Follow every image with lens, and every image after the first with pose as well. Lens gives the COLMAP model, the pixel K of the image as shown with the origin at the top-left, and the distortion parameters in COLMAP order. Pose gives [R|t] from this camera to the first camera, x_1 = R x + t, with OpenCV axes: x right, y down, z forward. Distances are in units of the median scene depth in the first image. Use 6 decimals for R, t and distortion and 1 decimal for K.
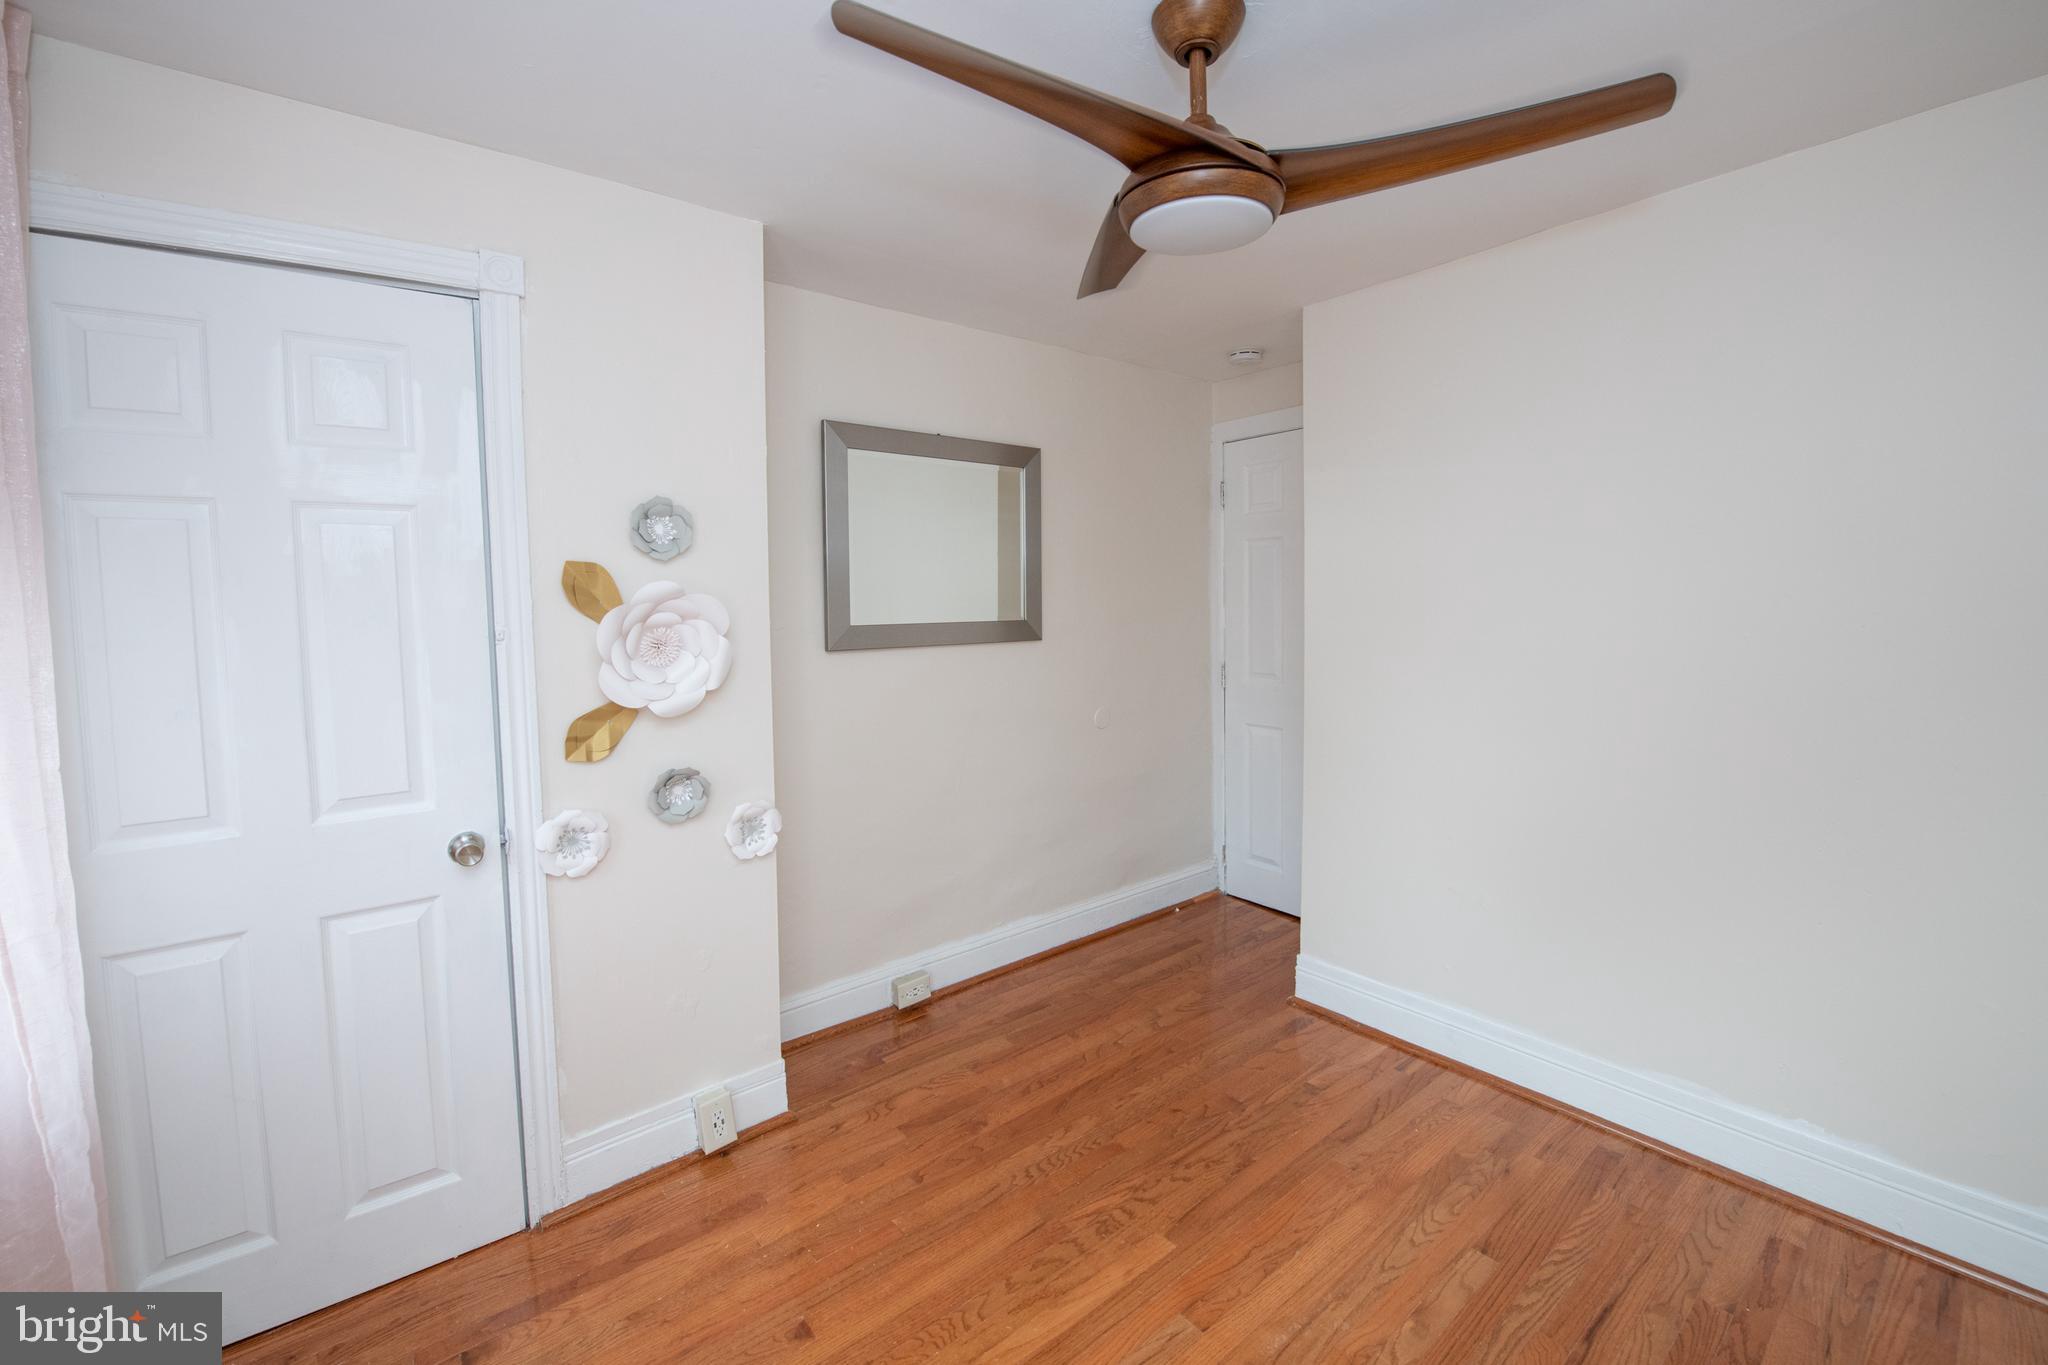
lens RADIAL K [[879.5, 0, 1028.7], [0, 879.5, 645.9], [0, 0, 1]] dist [-0.019066, -0.000935]
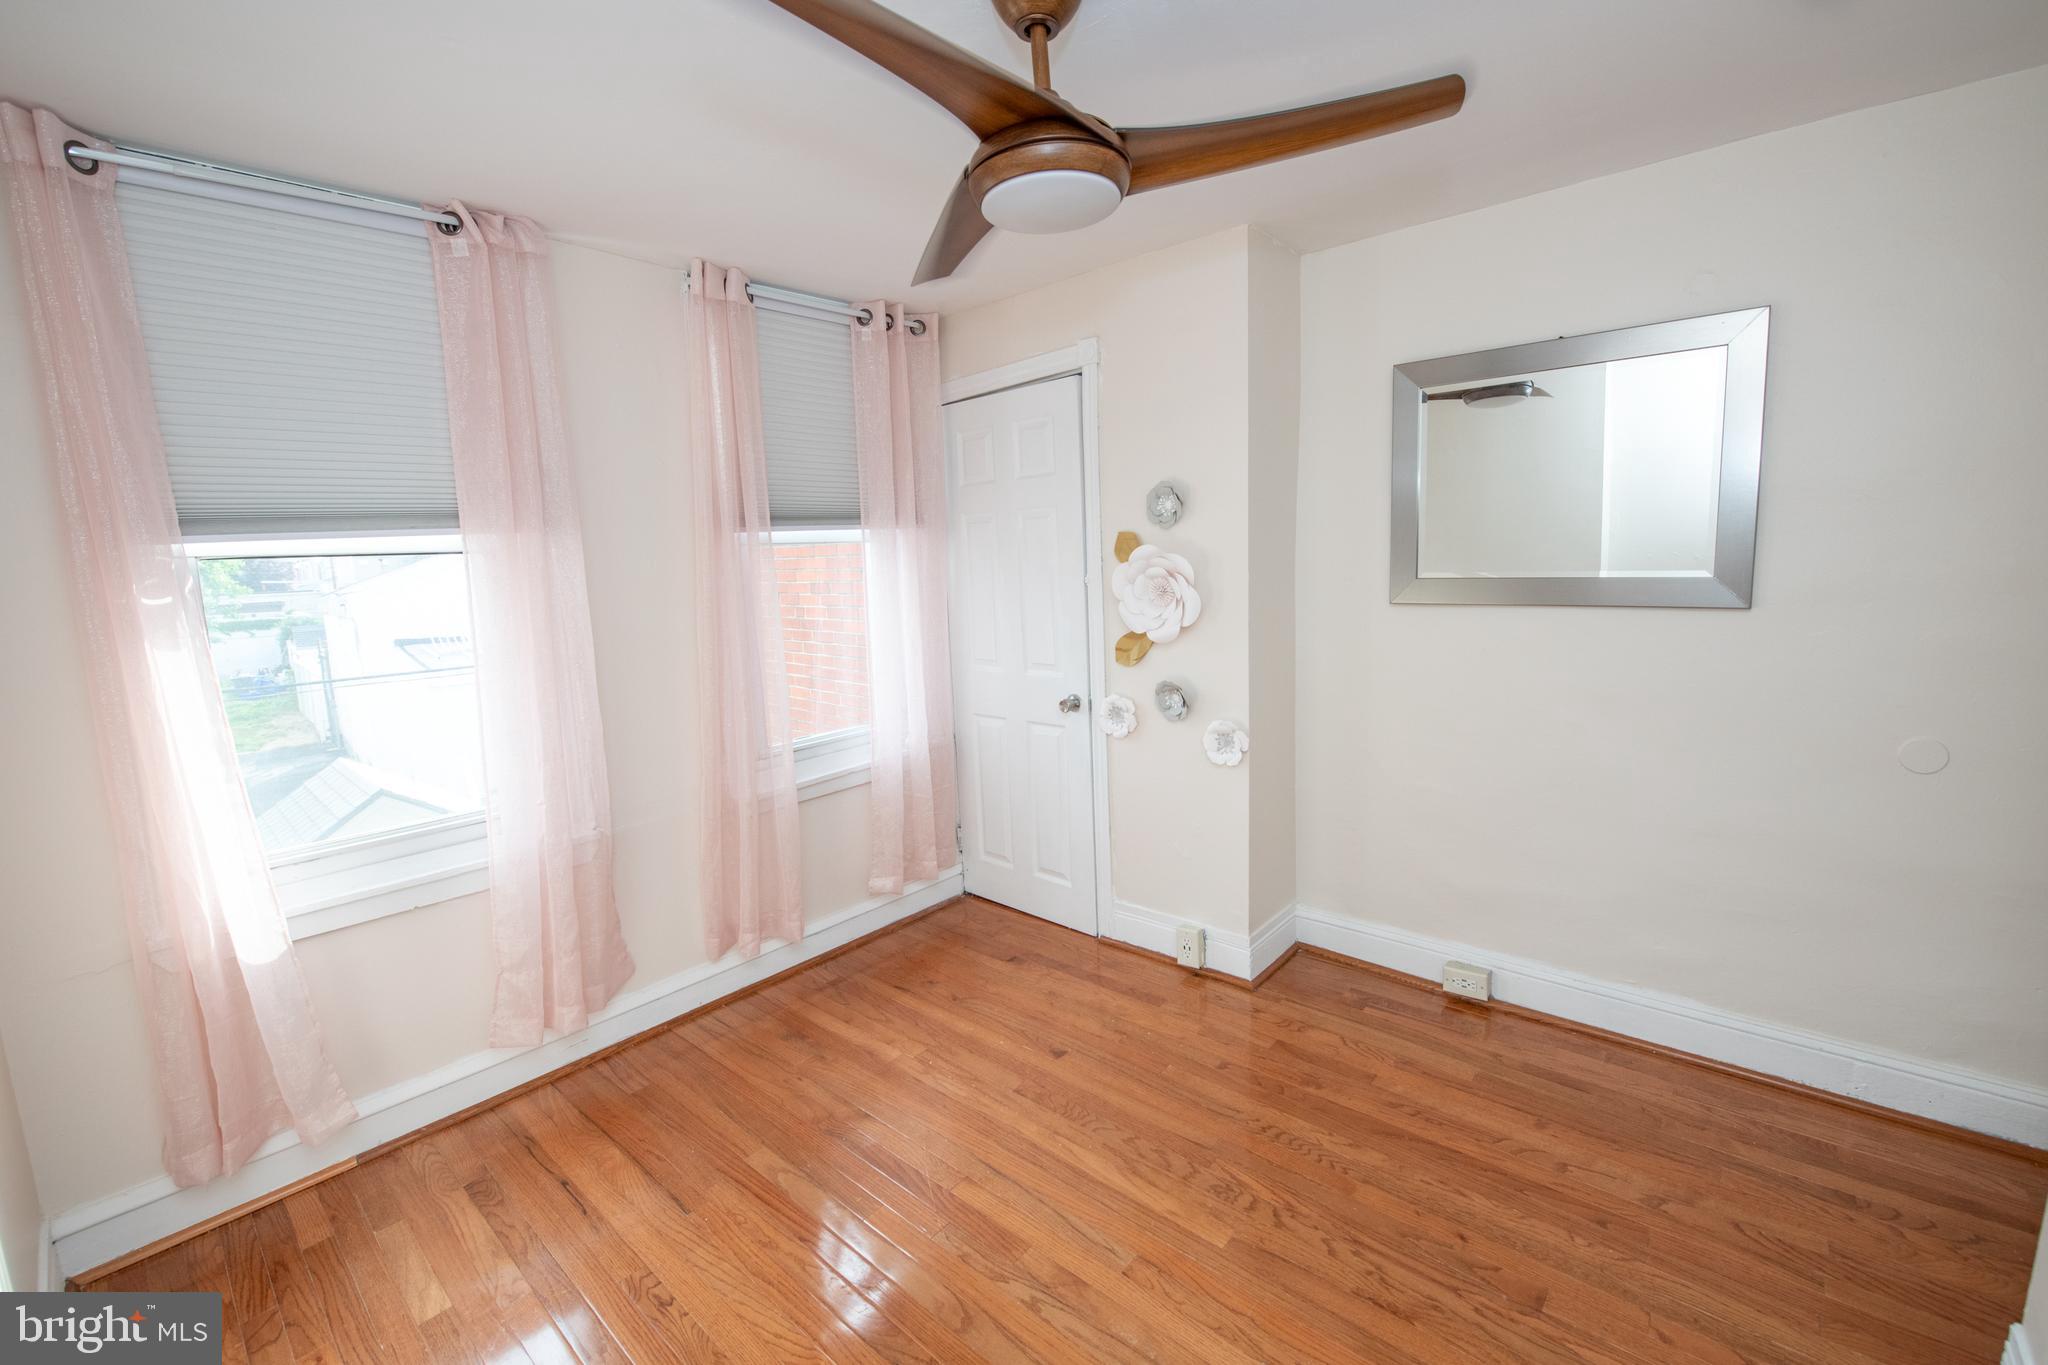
lens RADIAL K [[856.1, 0, 1032.9], [0, 856.1, 671.5], [0, 0, 1]] dist [-0.003133, -0.010181]
pose [[0.139208, 0.142502, -0.979956, 0.862863], [-0.018921, 0.989794, 0.141244, -0.058970], [0.990082, -0.001120, 0.140484, 0.590435]]
